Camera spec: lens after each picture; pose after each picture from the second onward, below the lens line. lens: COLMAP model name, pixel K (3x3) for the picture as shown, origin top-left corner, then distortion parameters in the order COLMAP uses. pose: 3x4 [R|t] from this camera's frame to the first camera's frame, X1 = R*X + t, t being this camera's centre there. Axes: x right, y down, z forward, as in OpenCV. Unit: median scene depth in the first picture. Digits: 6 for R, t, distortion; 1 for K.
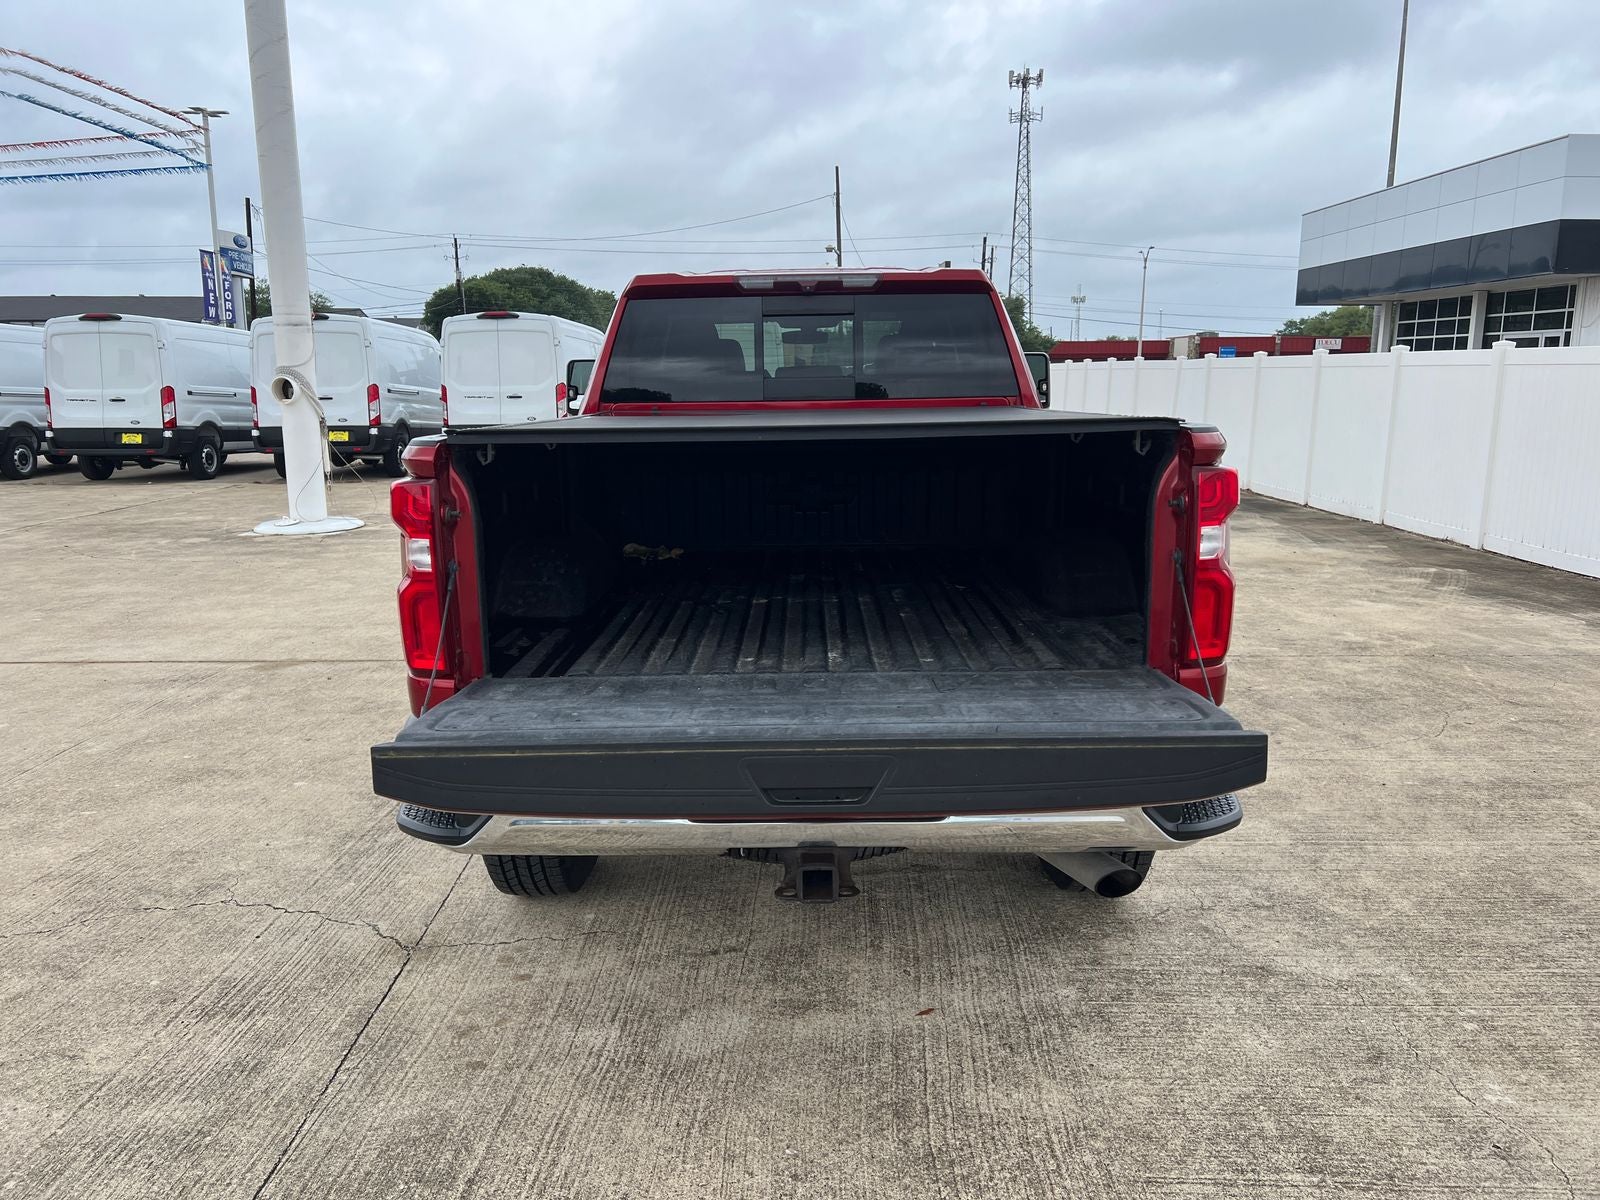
lens RADIAL K [[1201.4, 0, 791.6], [0, 1201.4, 603.6], [0, 0, 1]] dist [0.043107, -0.046554]
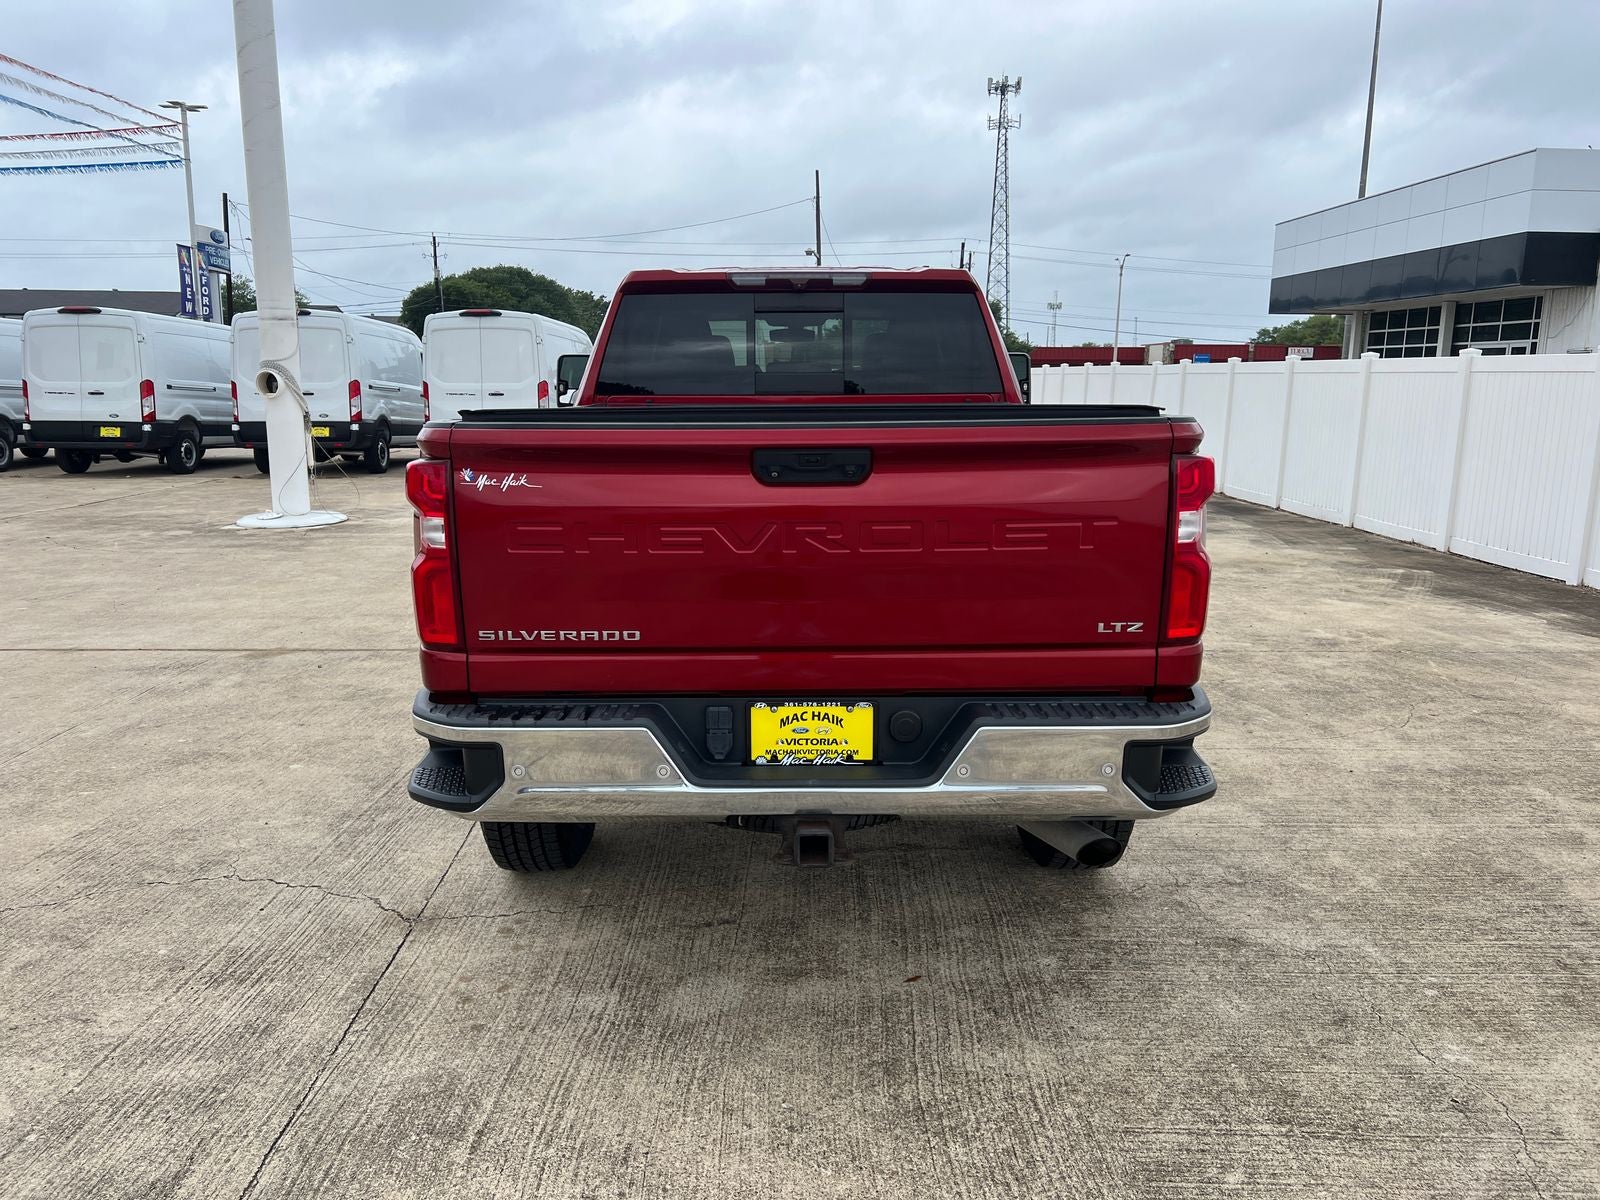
lens RADIAL K [[1201.4, 0, 791.4], [0, 1201.4, 599.6], [0, 0, 1]] dist [0.043107, -0.046554]
pose [[0.999777, 0.007232, 0.019836, -0.009347], [-0.007124, 0.999959, -0.005502, 0.009756], [-0.019875, 0.005360, 0.999788, -0.021928]]
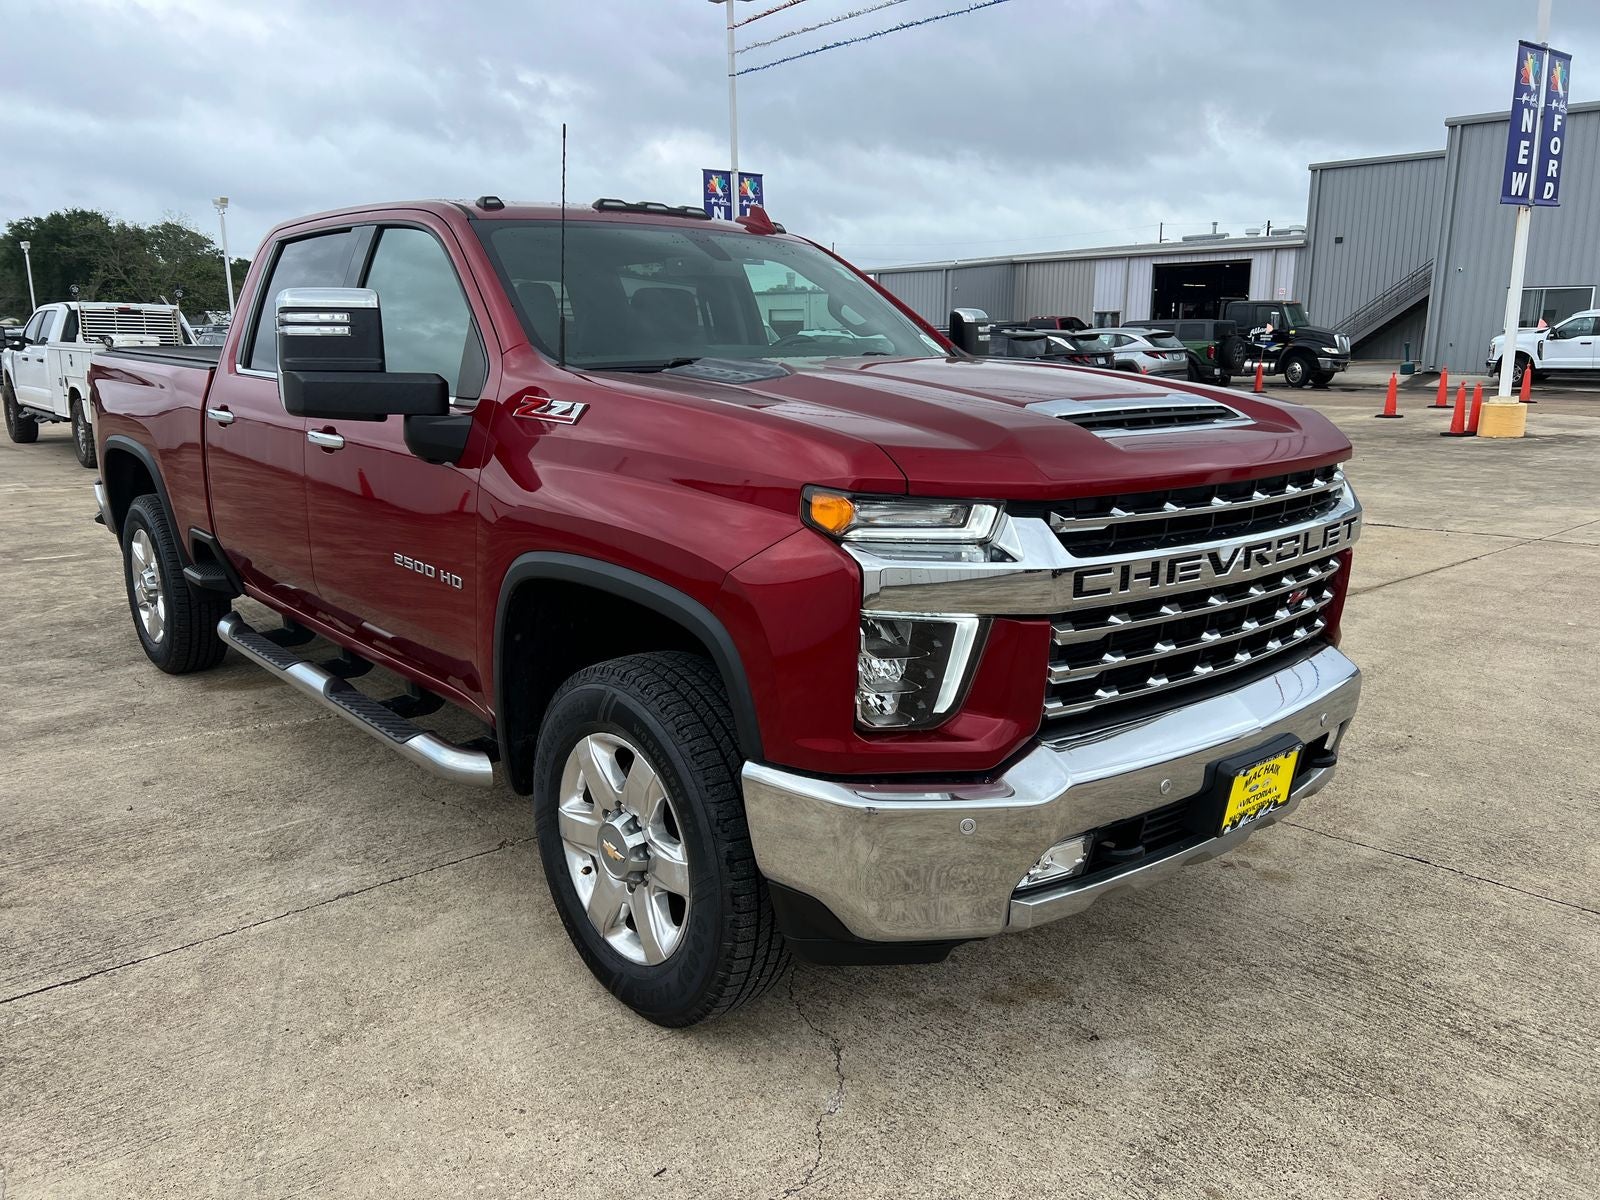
lens RADIAL K [[1201.4, 0, 794.5], [0, 1201.4, 600.3], [0, 0, 1]] dist [0.043107, -0.046554]
pose [[-0.741290, 0.152142, -0.653714, 0.447475], [-0.122344, 0.927023, 0.354485, -0.330579], [0.659940, 0.342754, -0.668580, 1.710879]]
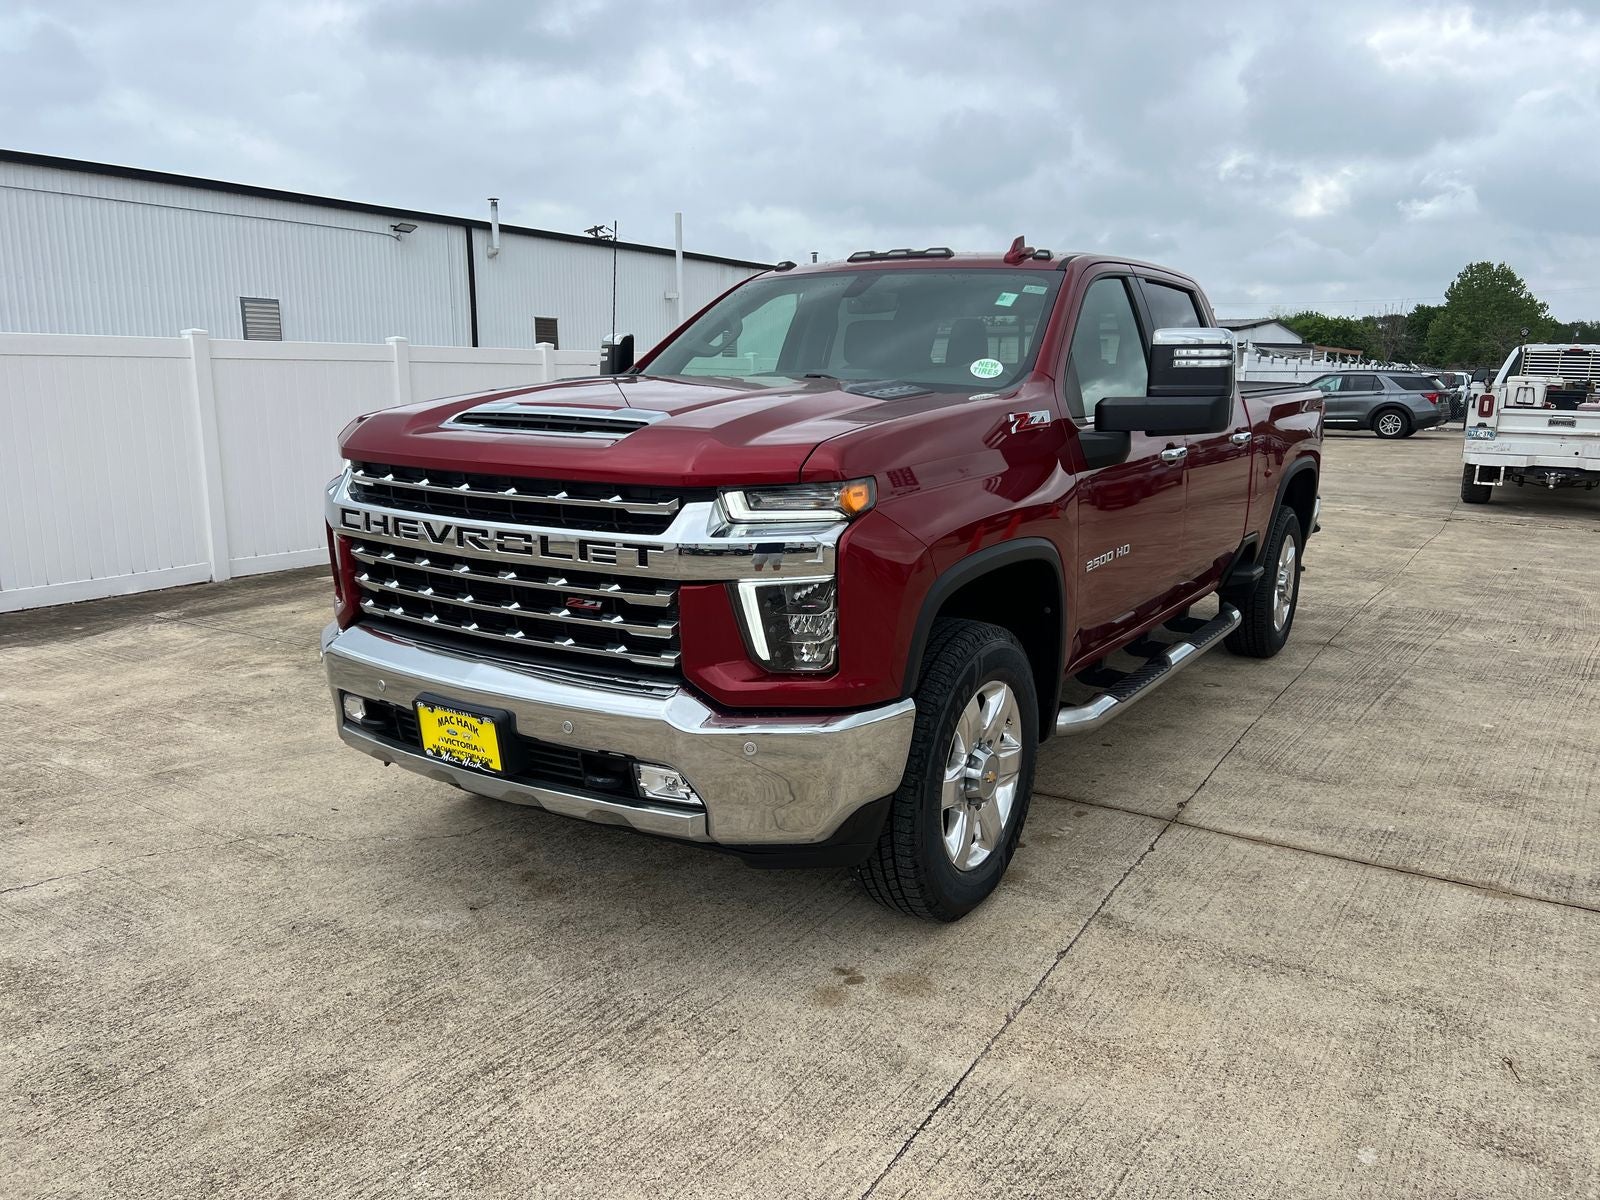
lens RADIAL K [[1201.4, 0, 797.5], [0, 1201.4, 603.7], [0, 0, 1]] dist [0.043107, -0.046554]
pose [[-0.845905, -0.099934, 0.523887, -0.379139], [0.099798, 0.935279, 0.339549, -0.345667], [-0.523913, 0.339509, -0.781184, 1.865735]]
